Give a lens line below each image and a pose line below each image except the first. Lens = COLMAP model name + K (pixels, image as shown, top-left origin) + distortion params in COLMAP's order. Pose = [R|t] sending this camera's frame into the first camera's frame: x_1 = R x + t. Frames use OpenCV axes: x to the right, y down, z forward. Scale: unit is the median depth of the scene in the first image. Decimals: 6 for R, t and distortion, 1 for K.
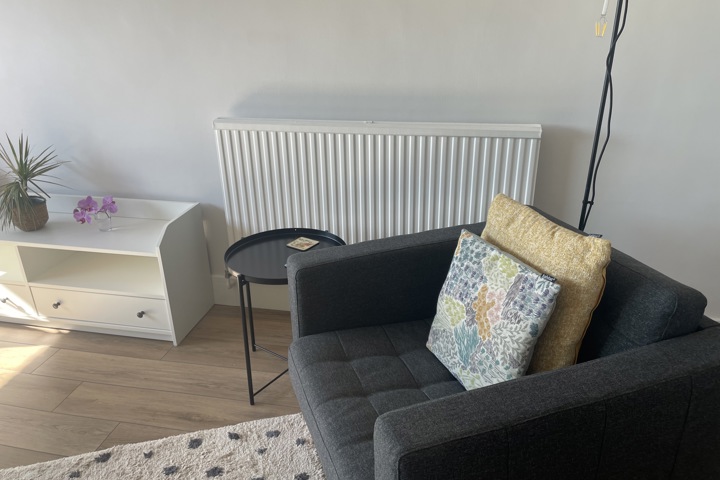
lens RADIAL K [[550.5, 0, 359.4], [0, 550.5, 240.2], [0, 0, 1]] dist [0.070962, 0.000046]
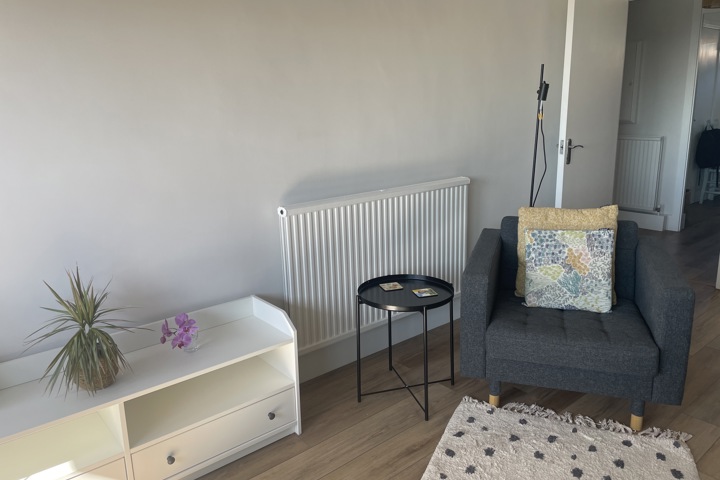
lens RADIAL K [[550.5, 0, 359.2], [0, 550.5, 241.6], [0, 0, 1]] dist [0.070962, 0.000046]
pose [[0.595391, -0.186085, 0.781590, -1.157093], [0.329443, 0.943810, -0.026252, -0.084697], [-0.732787, 0.273119, 0.623240, 0.261019]]
